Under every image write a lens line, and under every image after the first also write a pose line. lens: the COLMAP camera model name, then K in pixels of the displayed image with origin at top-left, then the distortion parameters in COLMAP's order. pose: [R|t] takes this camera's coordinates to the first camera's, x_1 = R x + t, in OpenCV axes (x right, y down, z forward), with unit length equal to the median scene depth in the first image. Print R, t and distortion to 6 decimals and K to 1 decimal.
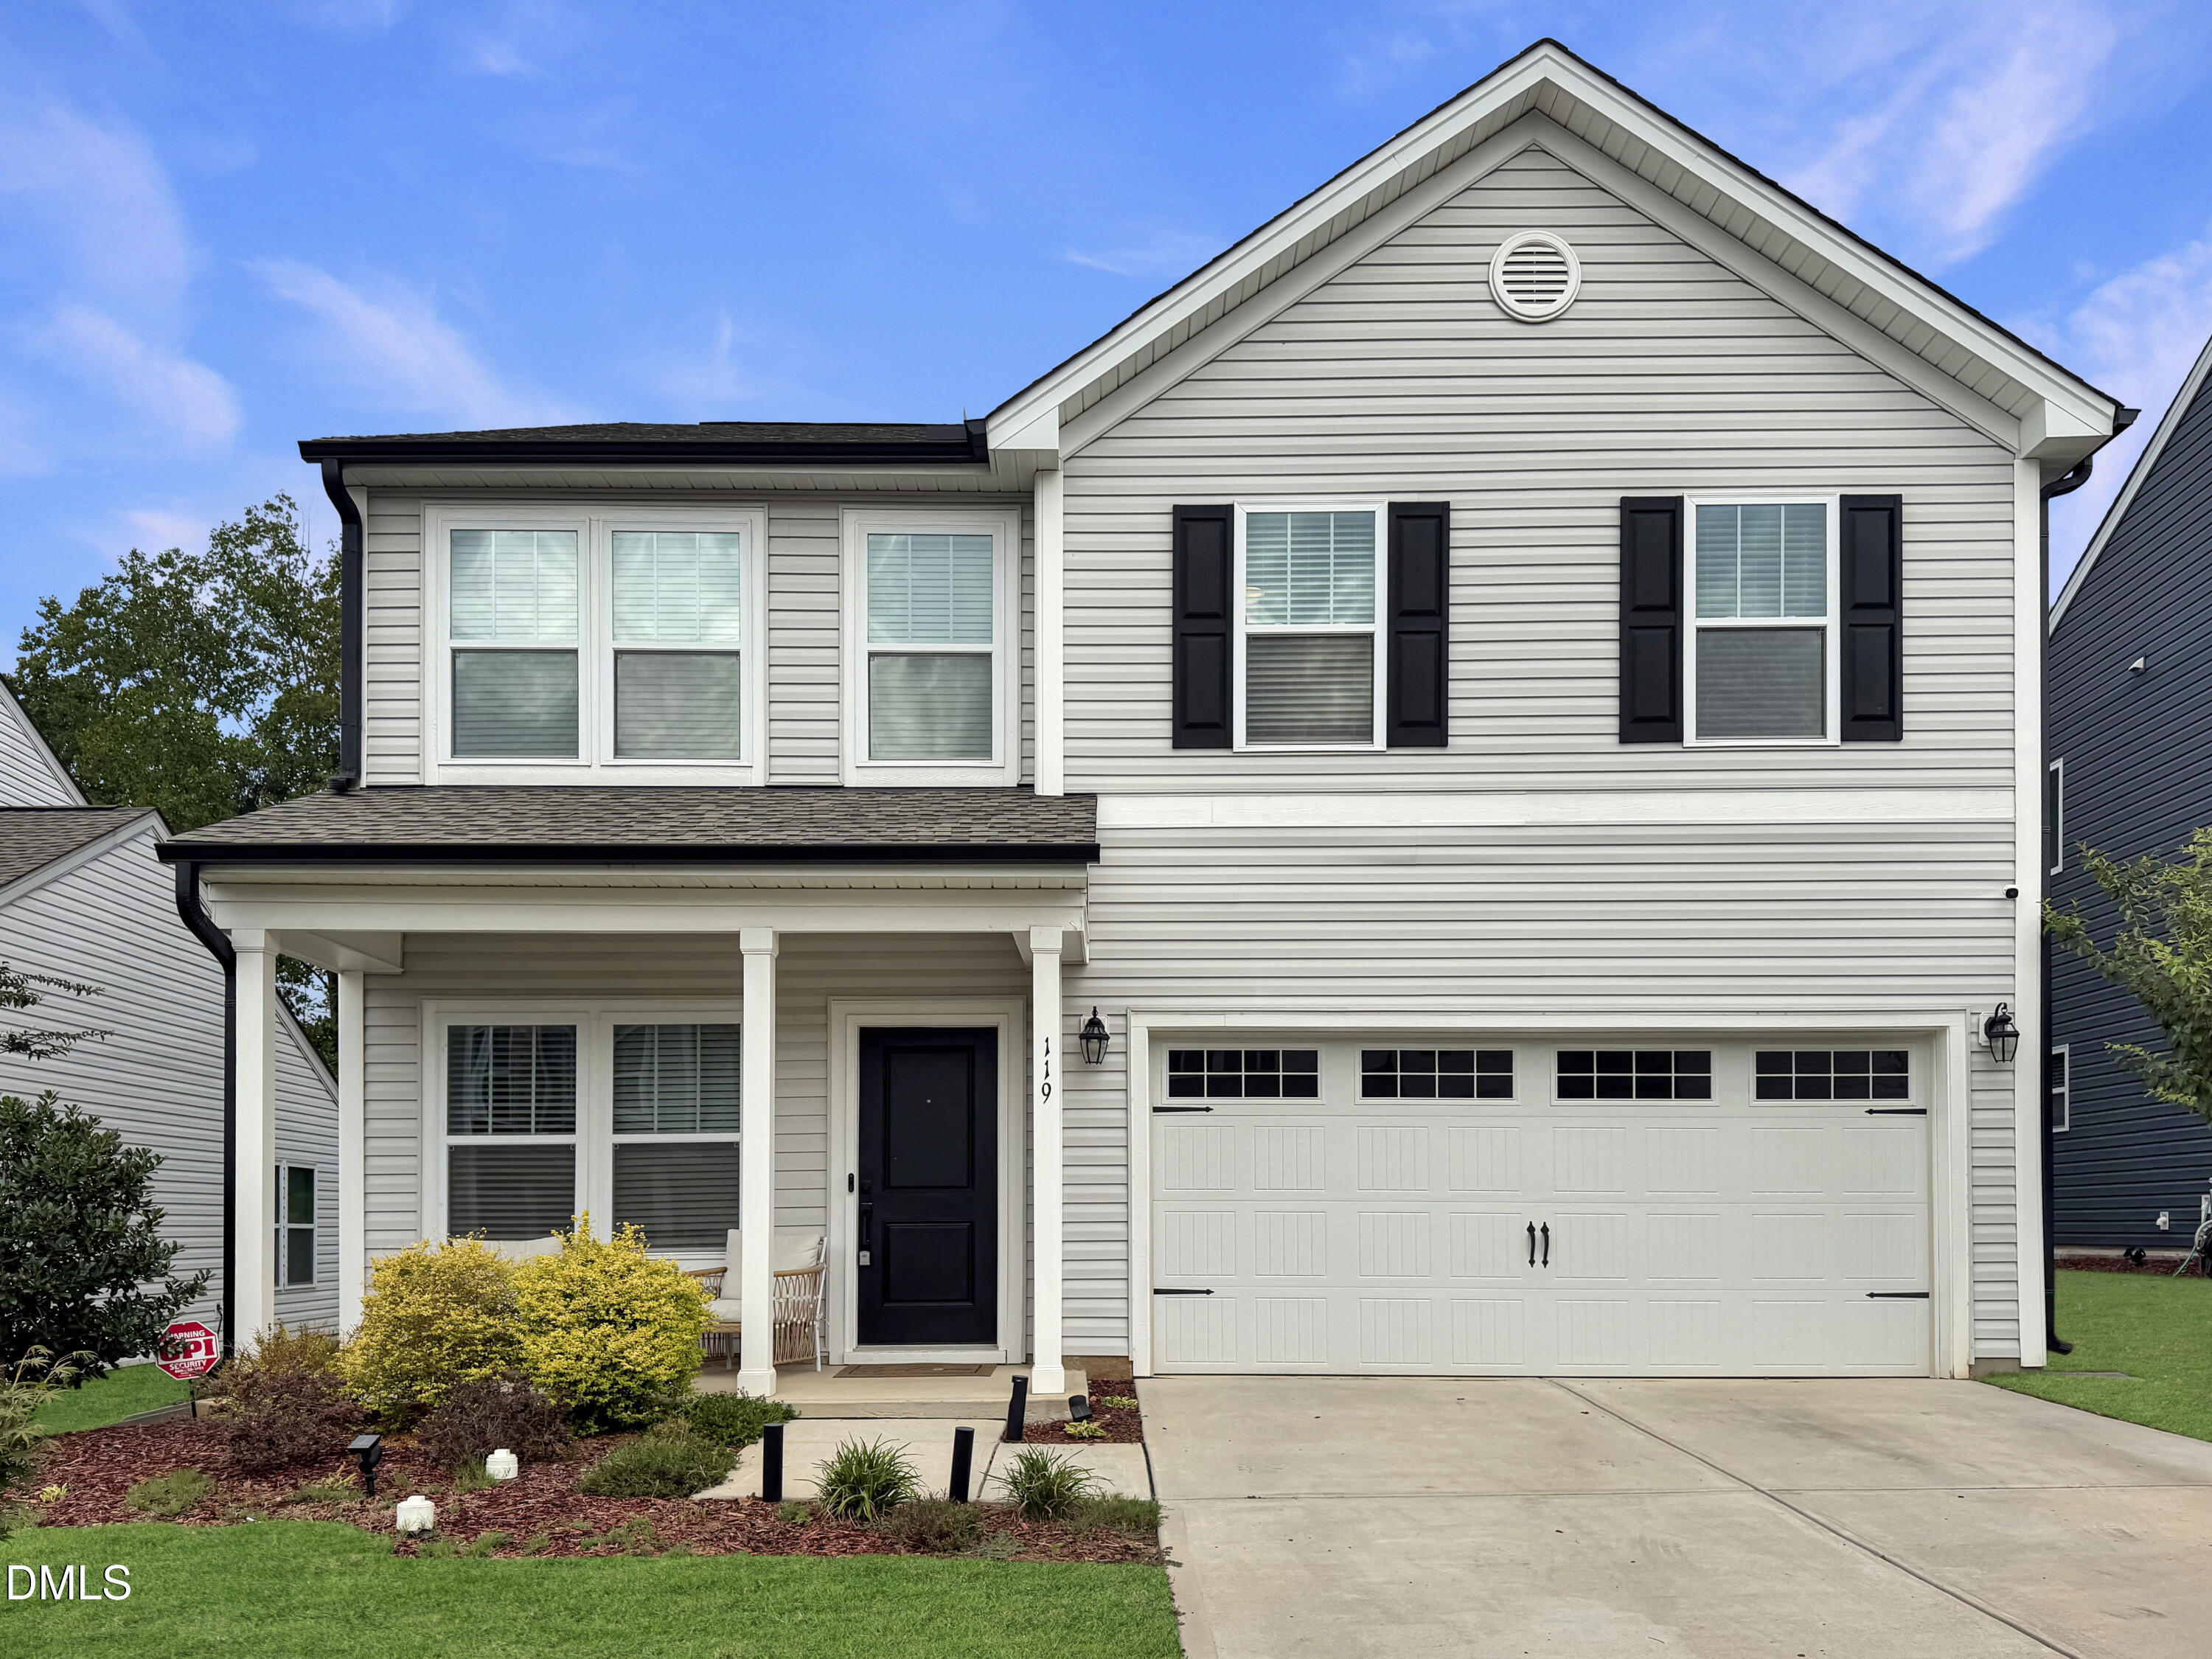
lens RADIAL K [[1536.7, 0, 1105.7], [0, 1536.7, 1003.1], [0, 0, 1]] dist [0.066700, -0.073288]
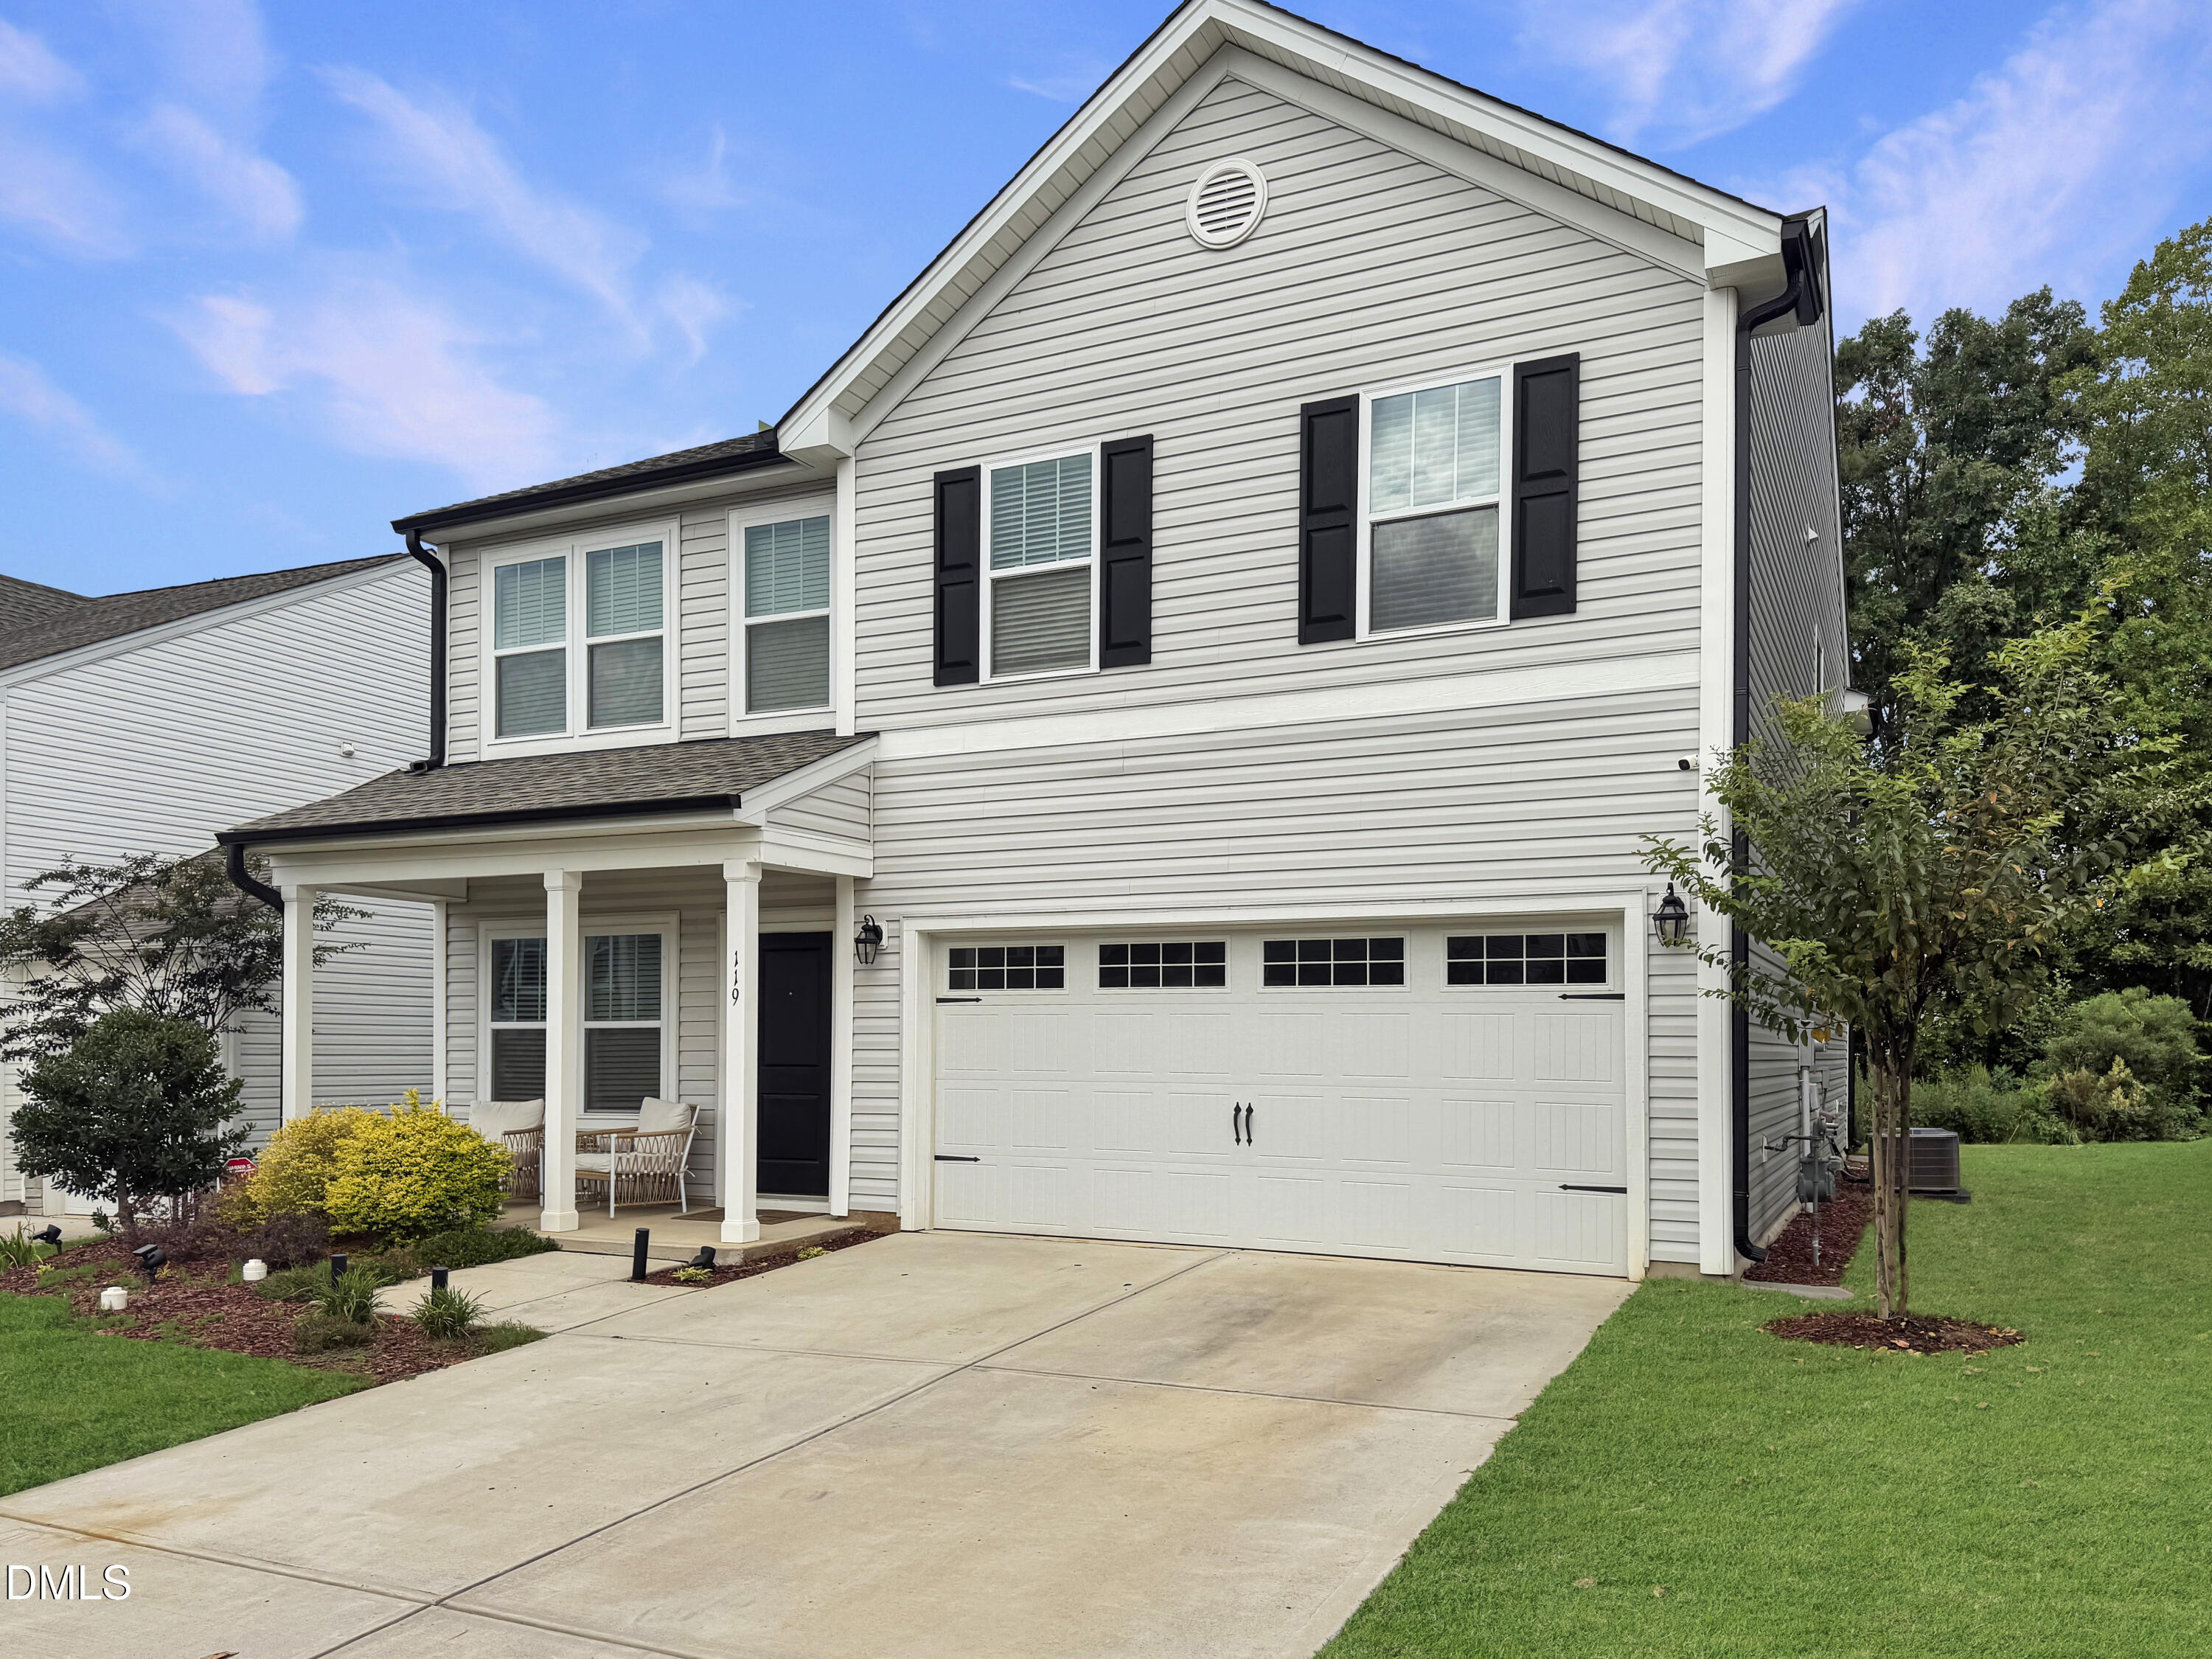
lens RADIAL K [[1580.0, 0, 1109.9], [0, 1580.0, 915.2], [0, 0, 1]] dist [0.059323, -0.005036]
pose [[0.906370, -0.029071, -0.421484, 0.650123], [0.036289, 0.999300, 0.009113, -0.000559], [0.420924, -0.023555, 0.906790, -0.020984]]
